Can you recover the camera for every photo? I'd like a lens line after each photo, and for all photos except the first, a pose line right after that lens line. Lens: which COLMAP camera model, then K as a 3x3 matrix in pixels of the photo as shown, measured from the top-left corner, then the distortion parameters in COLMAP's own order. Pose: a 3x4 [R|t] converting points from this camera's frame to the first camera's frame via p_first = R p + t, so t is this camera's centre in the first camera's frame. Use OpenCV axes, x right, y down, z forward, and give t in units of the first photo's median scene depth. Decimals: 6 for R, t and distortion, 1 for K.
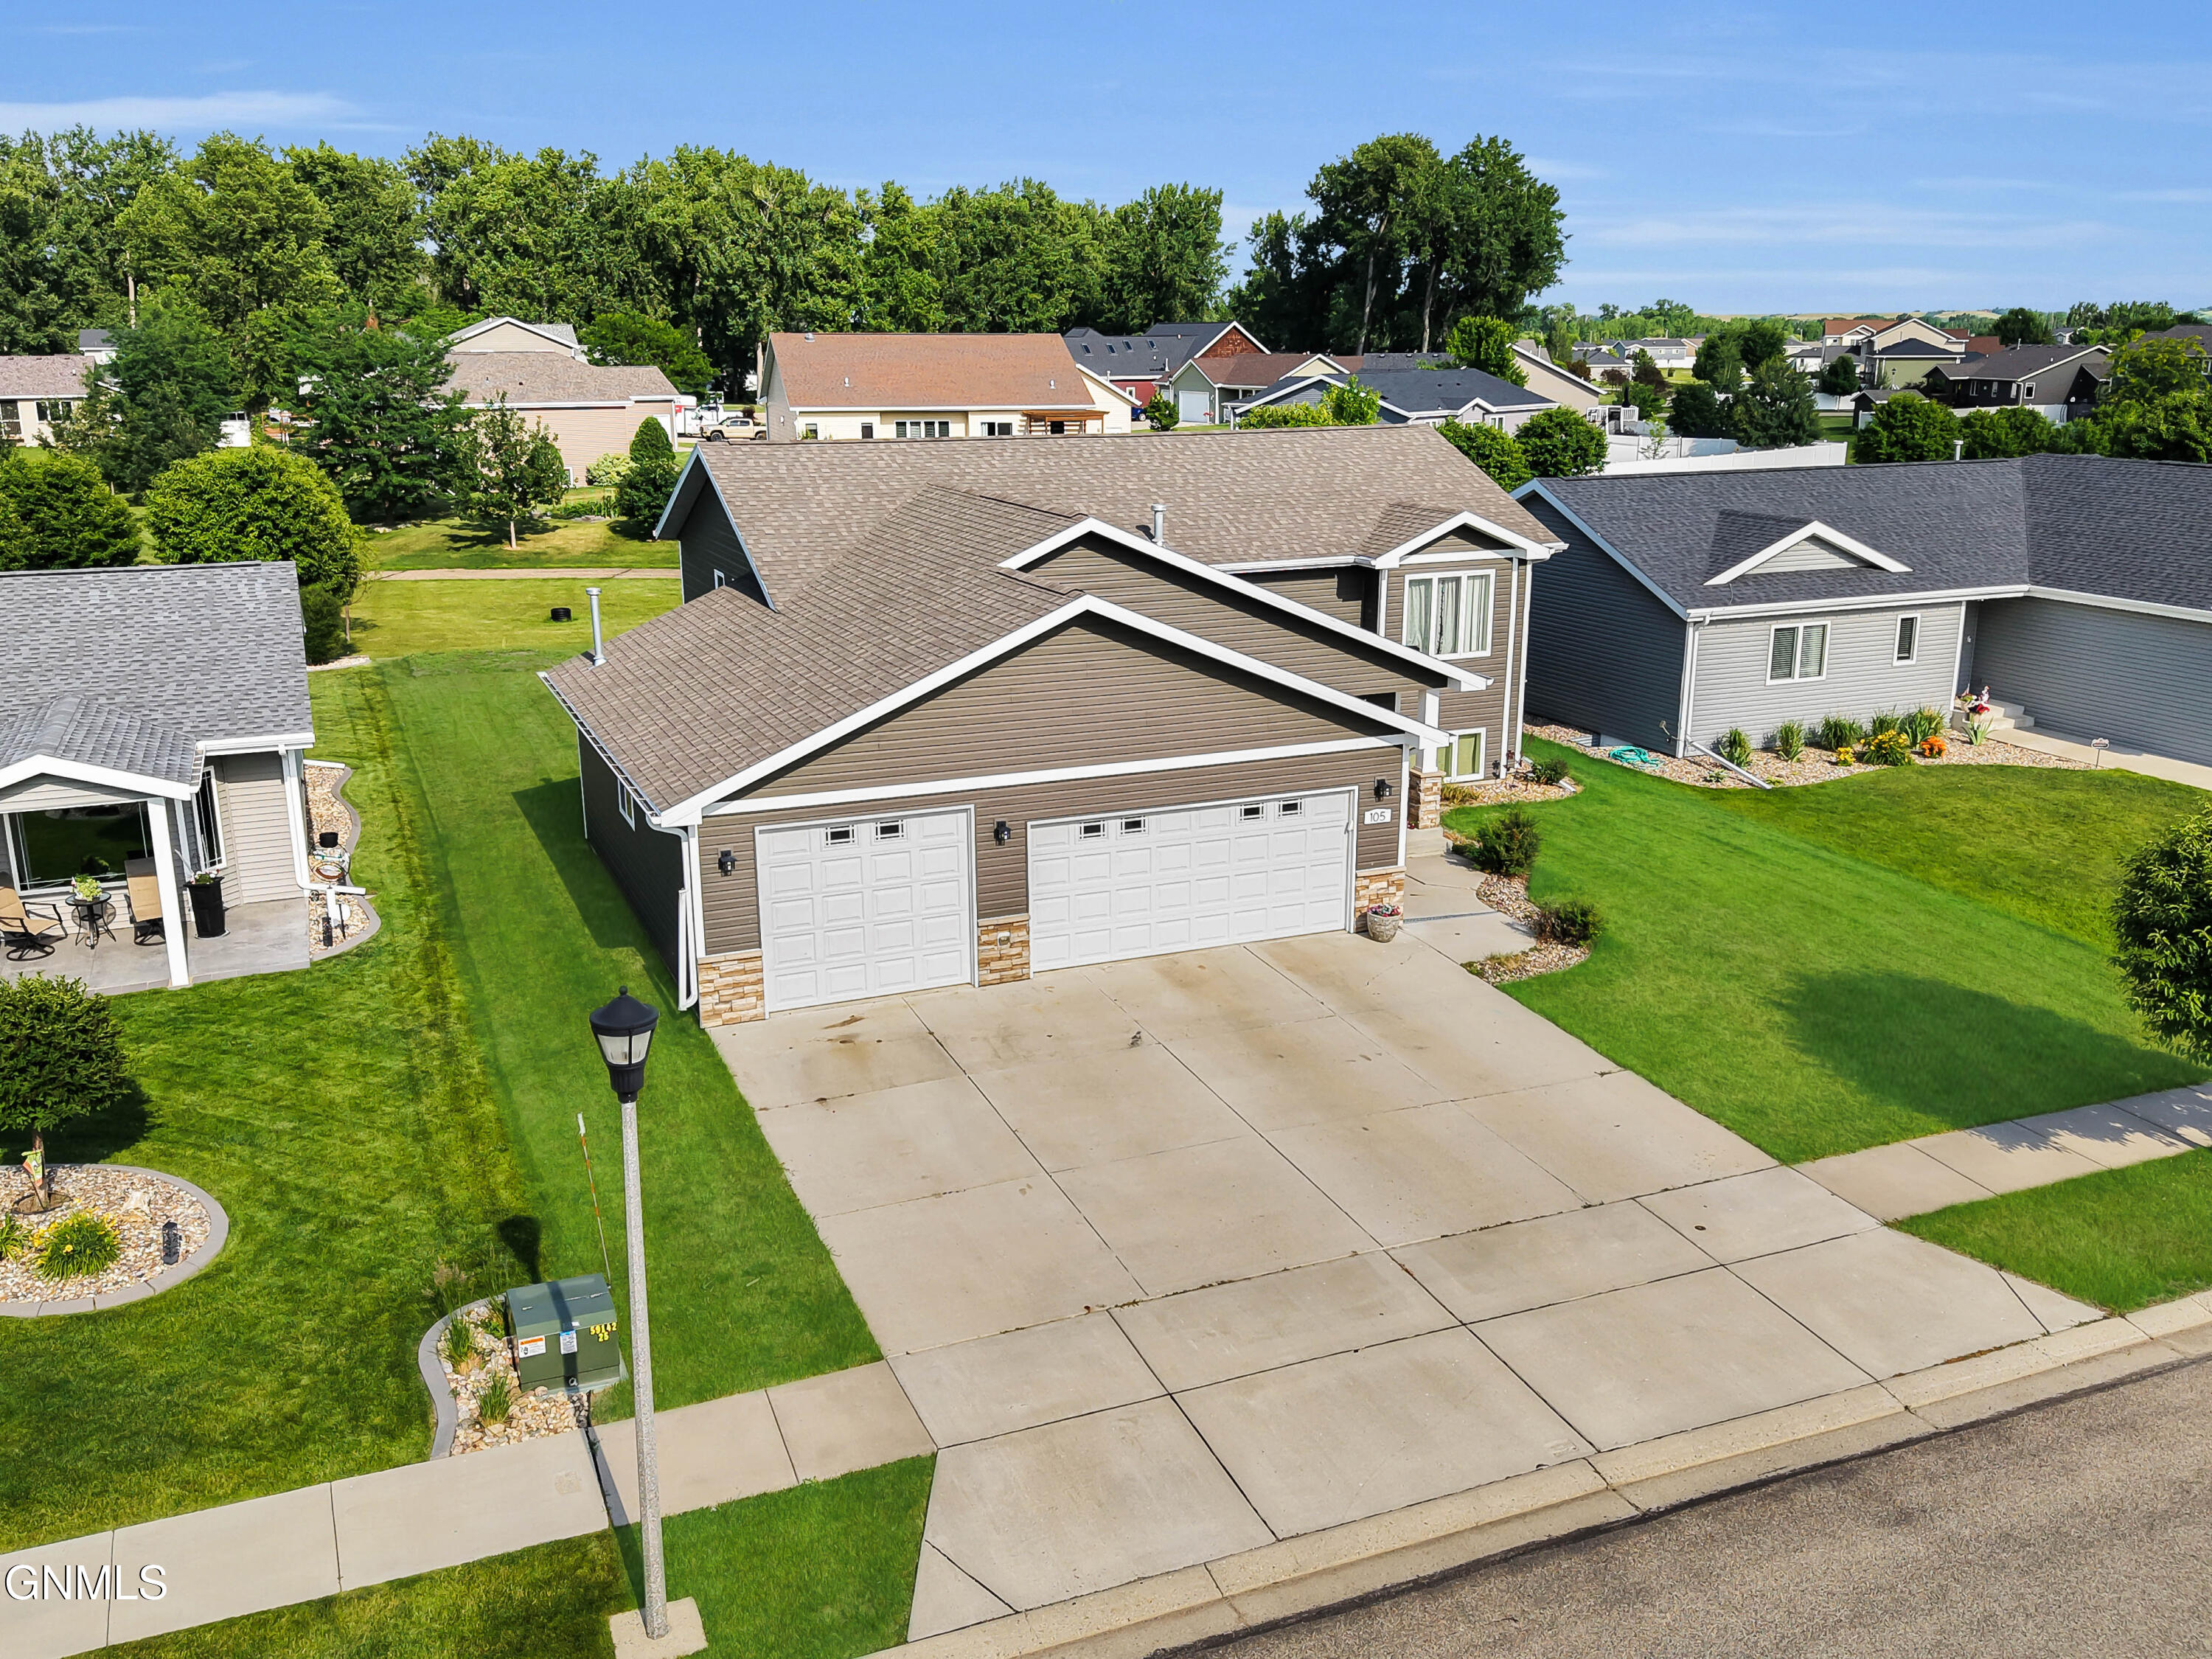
lens RADIAL K [[1865.6, 0, 1106.0], [0, 1865.6, 829.5], [0, 0, 1]] dist [0.041175, -0.056375]
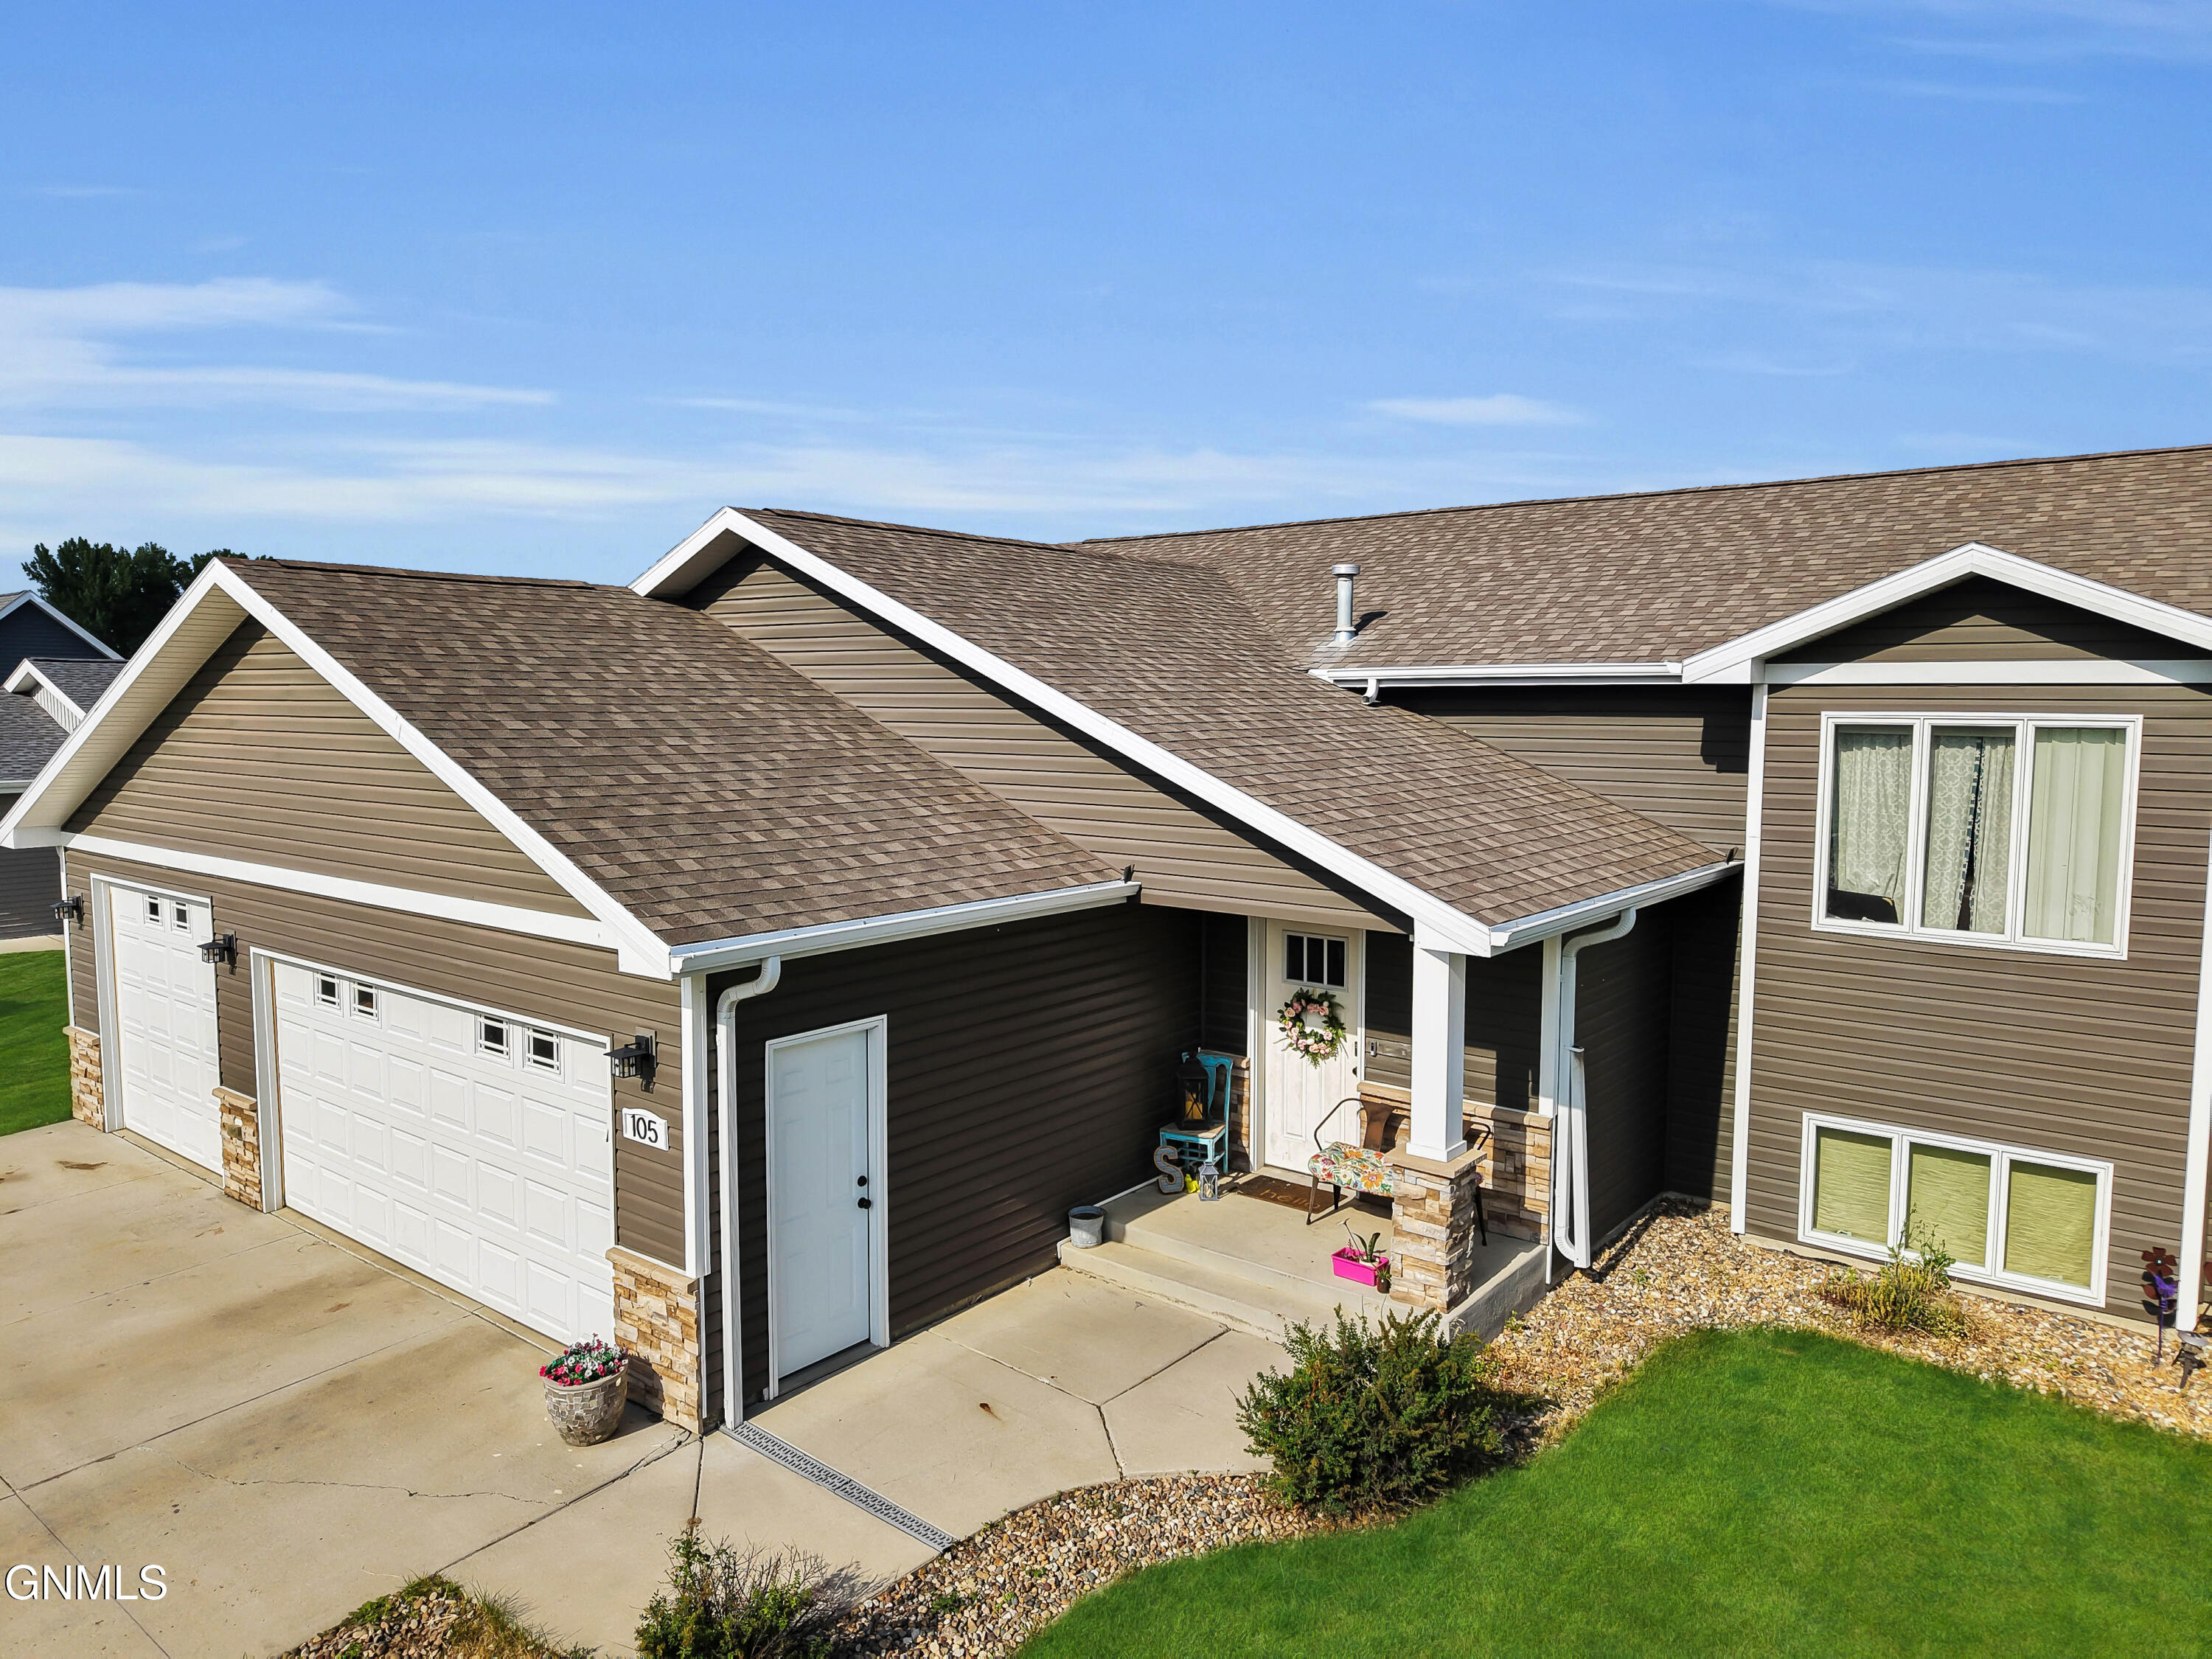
lens RADIAL K [[1476.9, 0, 1106.0], [0, 1476.9, 829.5], [0, 0, 1]] dist [0.027110, -0.027723]
pose [[0.470315, 0.085060, -0.878390, 0.324248], [-0.231686, 0.972331, -0.029895, -0.057851], [0.851543, 0.217571, 0.477009, 0.629090]]
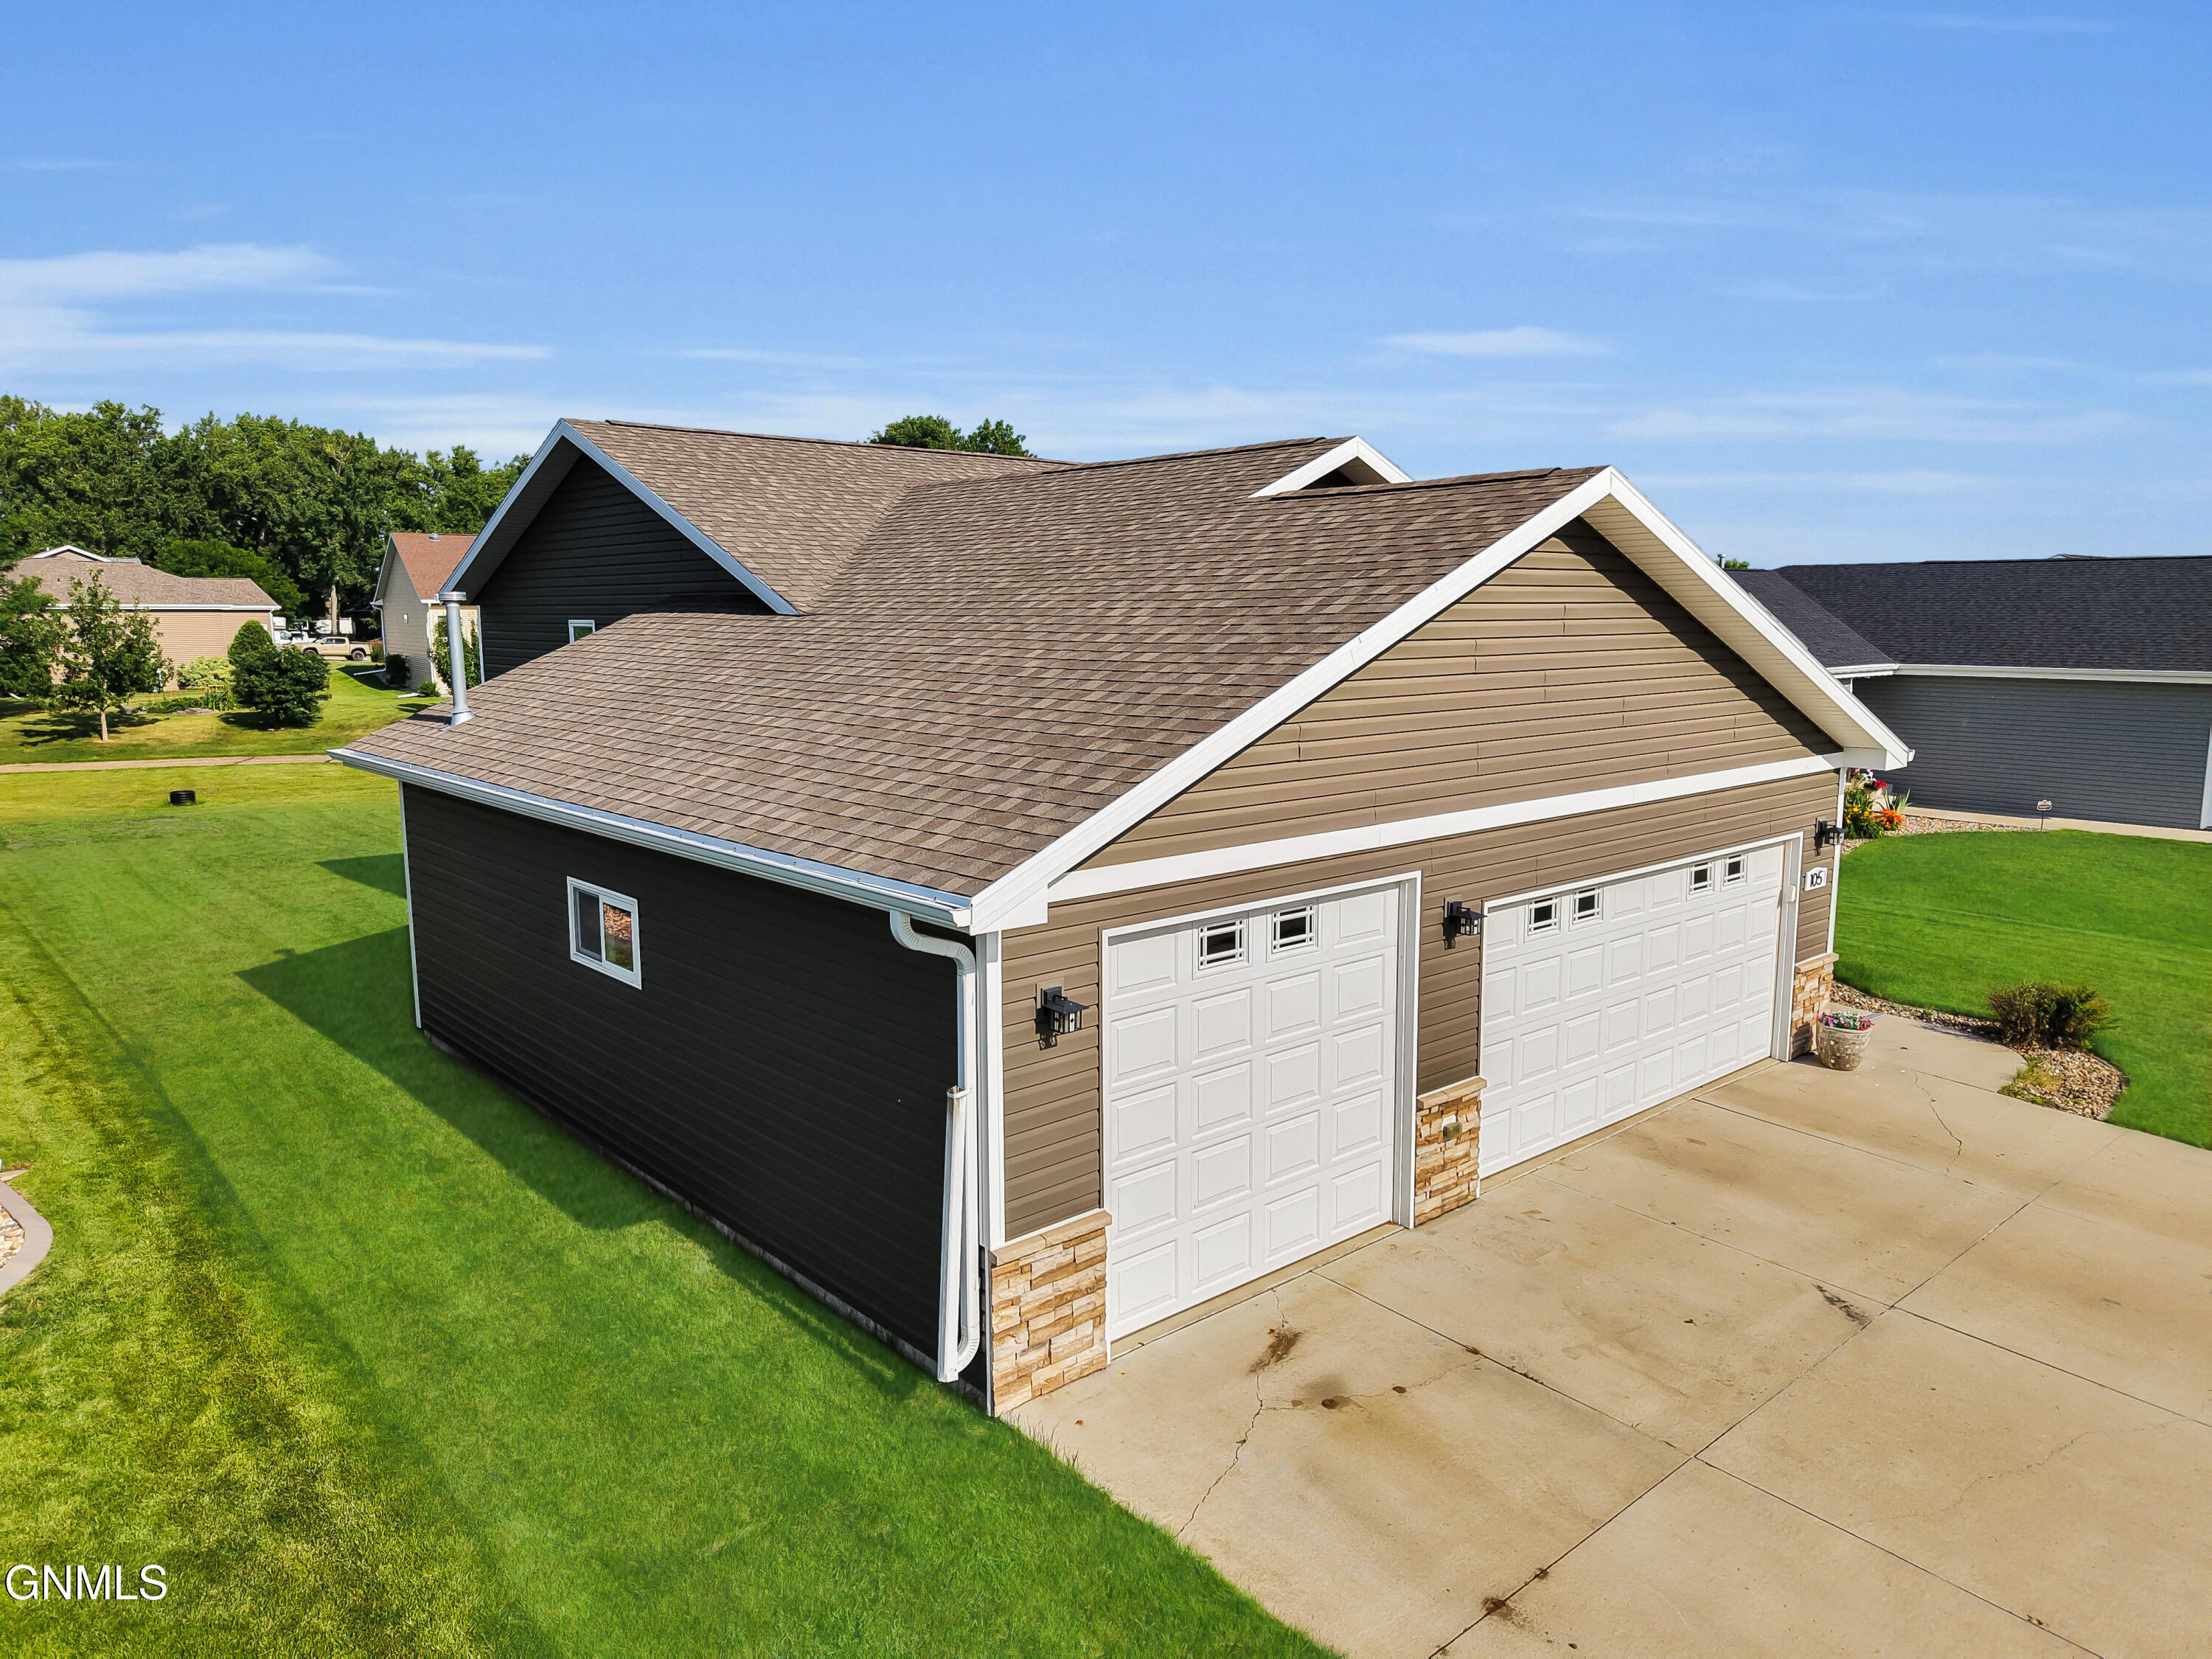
lens RADIAL K [[1476.9, 0, 1106.0], [0, 1476.9, 829.5], [0, 0, 1]] dist [0.027110, -0.027723]
pose [[0.950061, -0.044721, 0.308845, -0.175201], [0.079501, 0.991709, -0.100958, 0.005910], [-0.301769, 0.120470, 0.945739, 0.394769]]
